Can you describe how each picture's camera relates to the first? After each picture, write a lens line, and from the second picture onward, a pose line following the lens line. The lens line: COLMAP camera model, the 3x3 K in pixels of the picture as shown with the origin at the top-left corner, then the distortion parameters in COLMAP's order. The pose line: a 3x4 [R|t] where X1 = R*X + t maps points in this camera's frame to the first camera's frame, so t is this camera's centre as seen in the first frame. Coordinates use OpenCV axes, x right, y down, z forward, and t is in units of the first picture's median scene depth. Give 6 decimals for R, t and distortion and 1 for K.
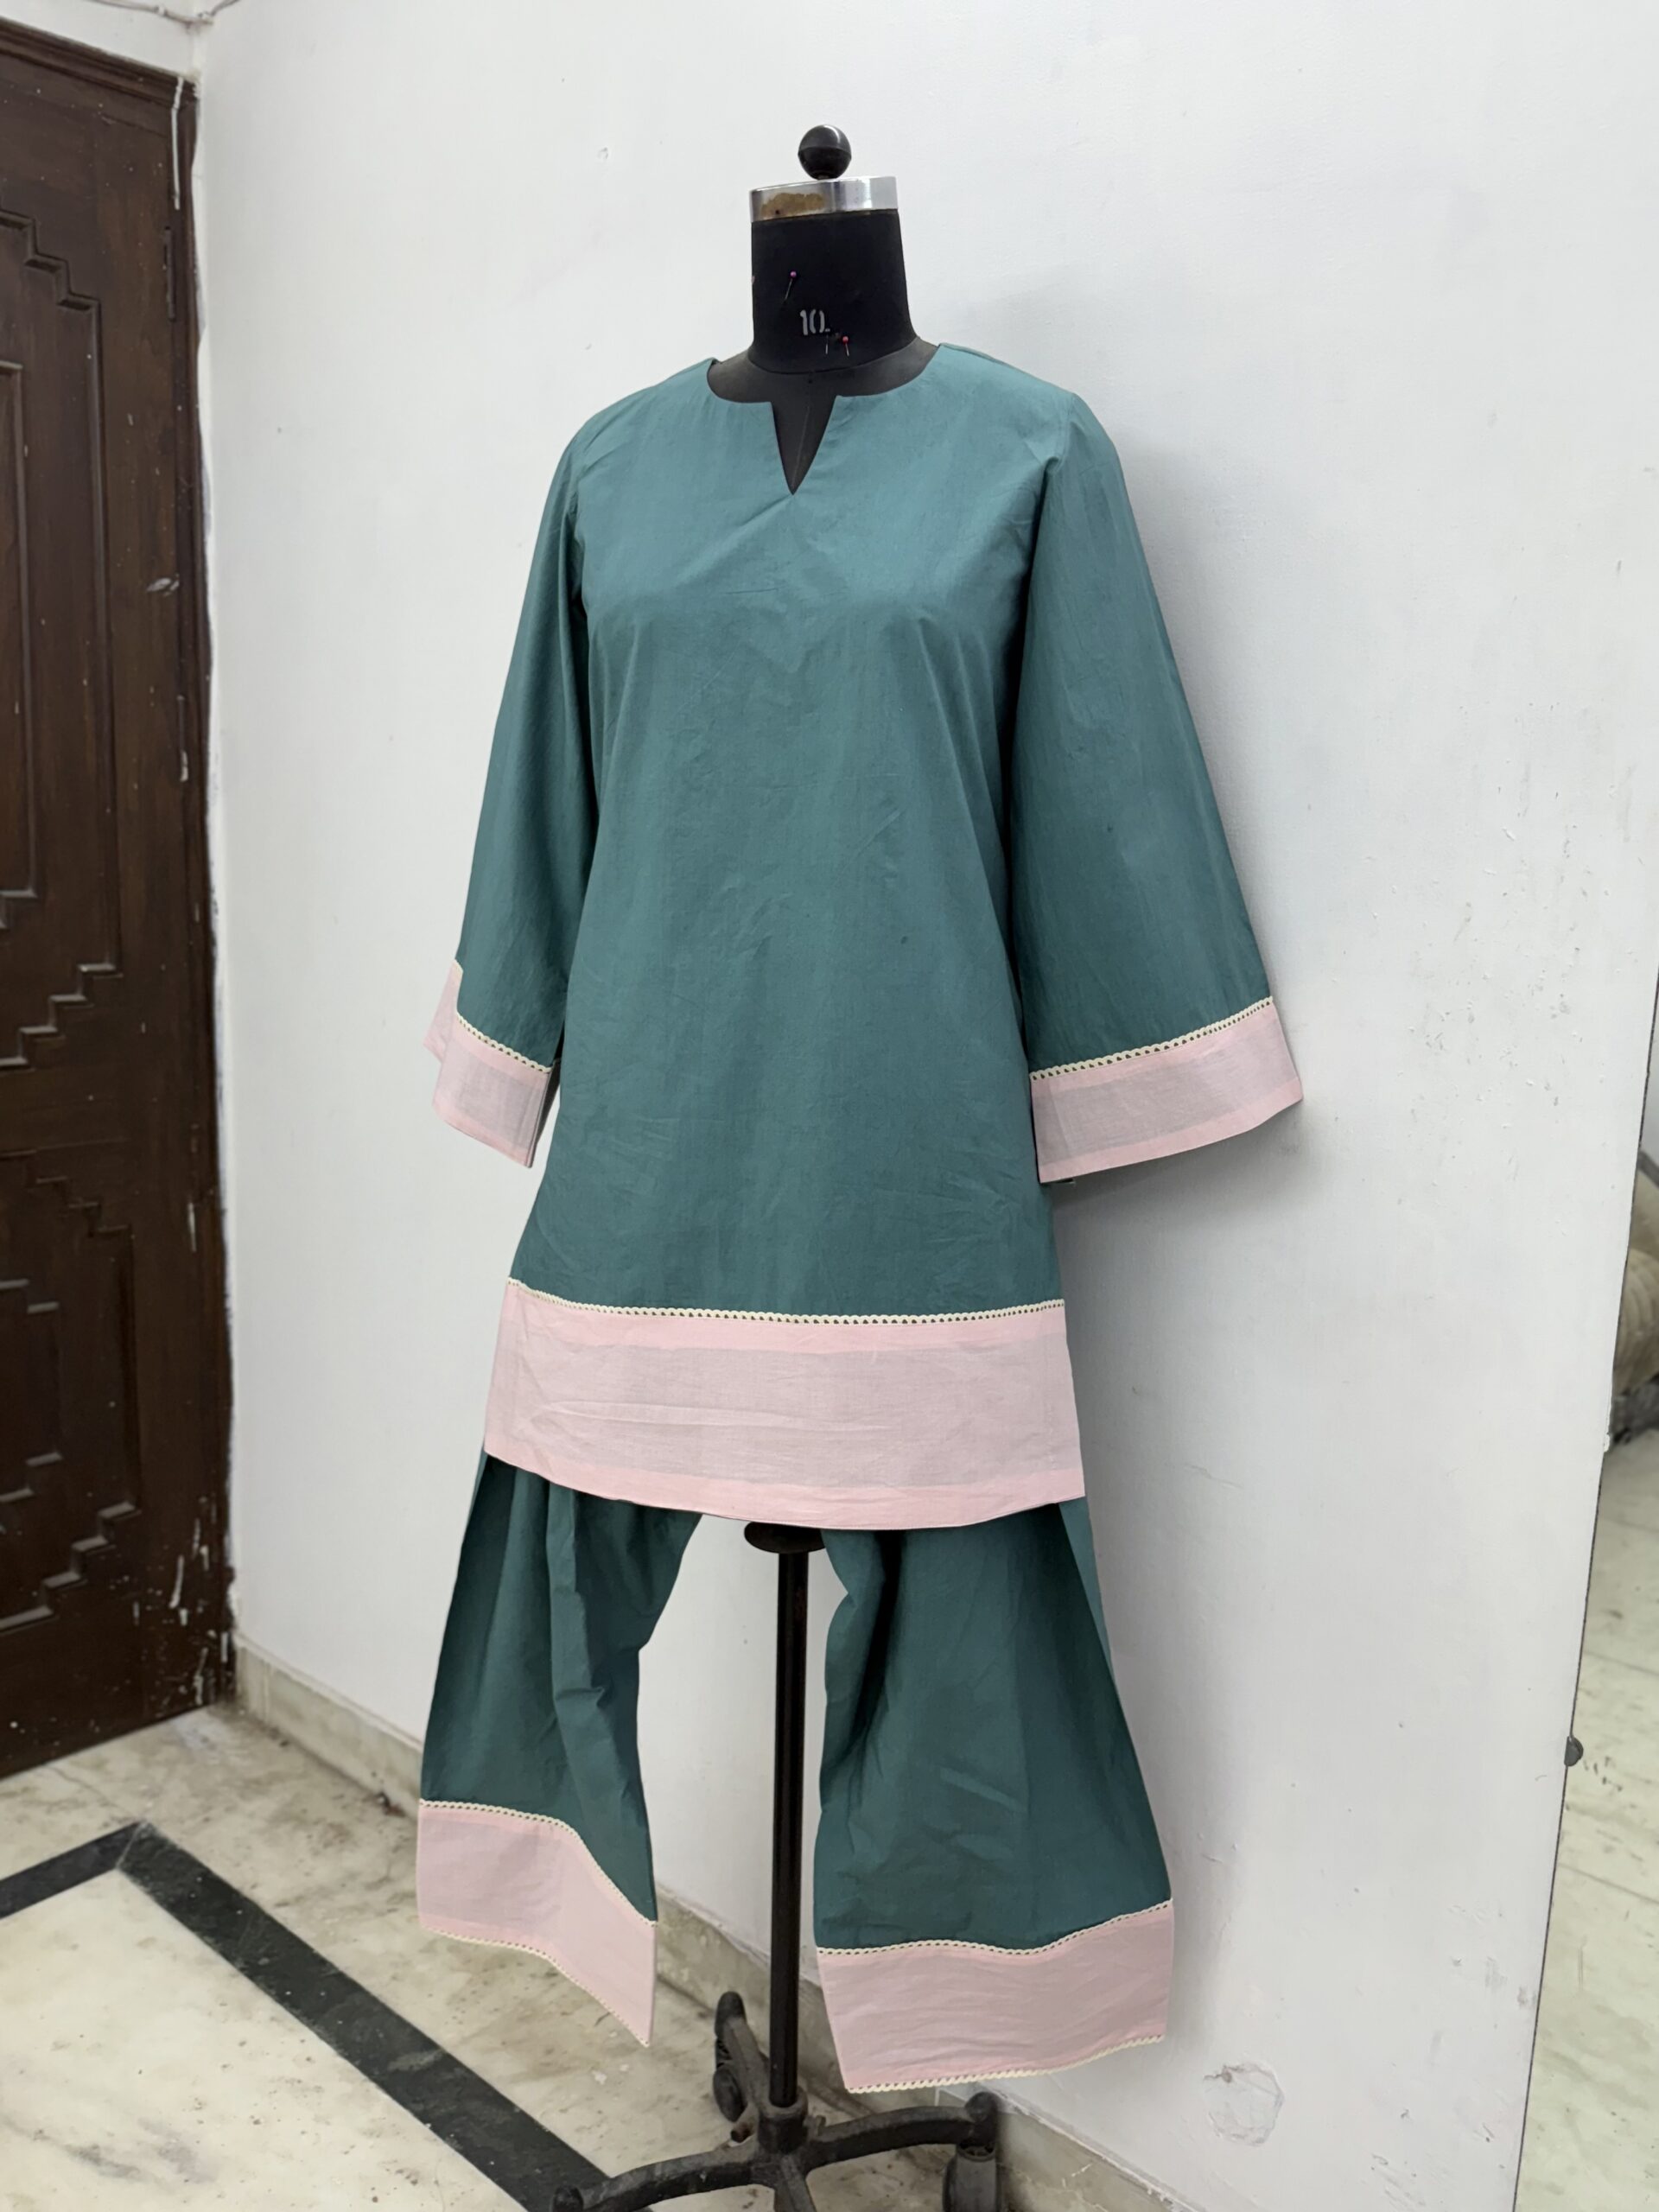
lens RADIAL K [[1755.6, 0, 820.0], [0, 1755.6, 1096.6], [0, 0, 1]] dist [0.036877, -0.054196]
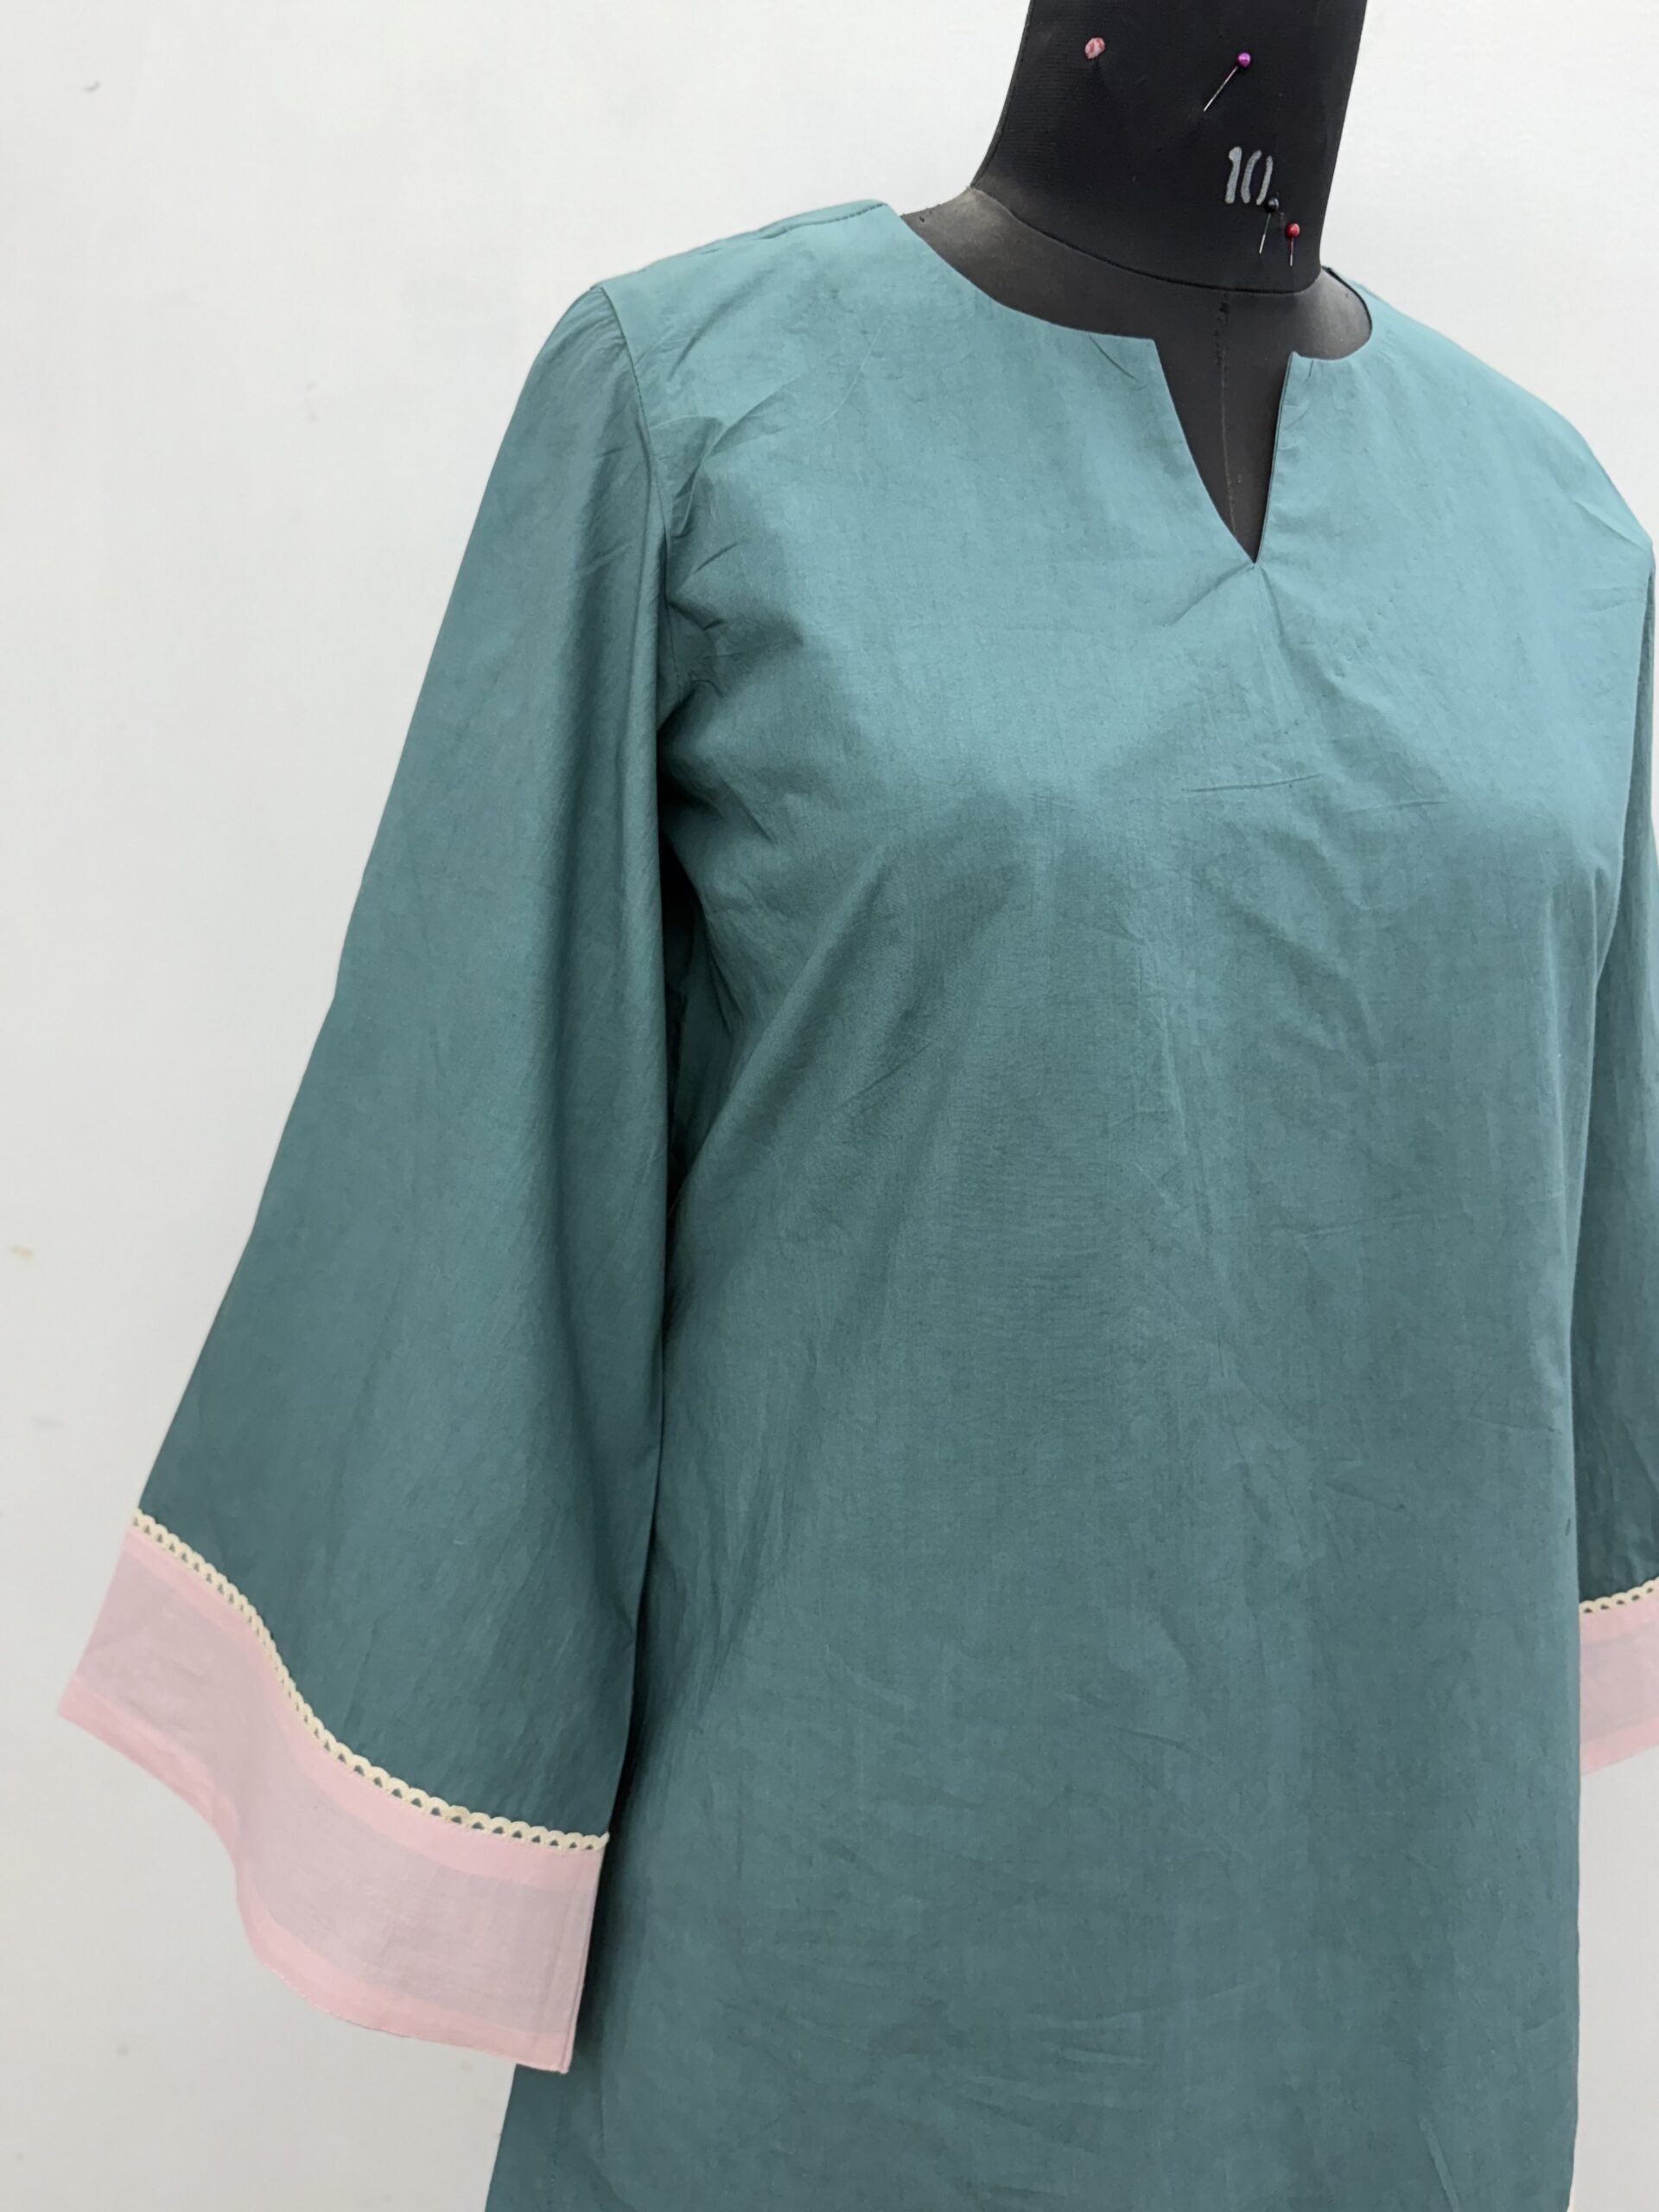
lens RADIAL K [[1755.6, 0, 853.5], [0, 1755.6, 1086.0], [0, 0, 1]] dist [0.036877, -0.054196]
pose [[0.829371, -0.084387, 0.552288, -0.347915], [0.060802, 0.996289, 0.060921, -0.234543], [-0.555380, -0.016946, 0.831424, 0.658254]]
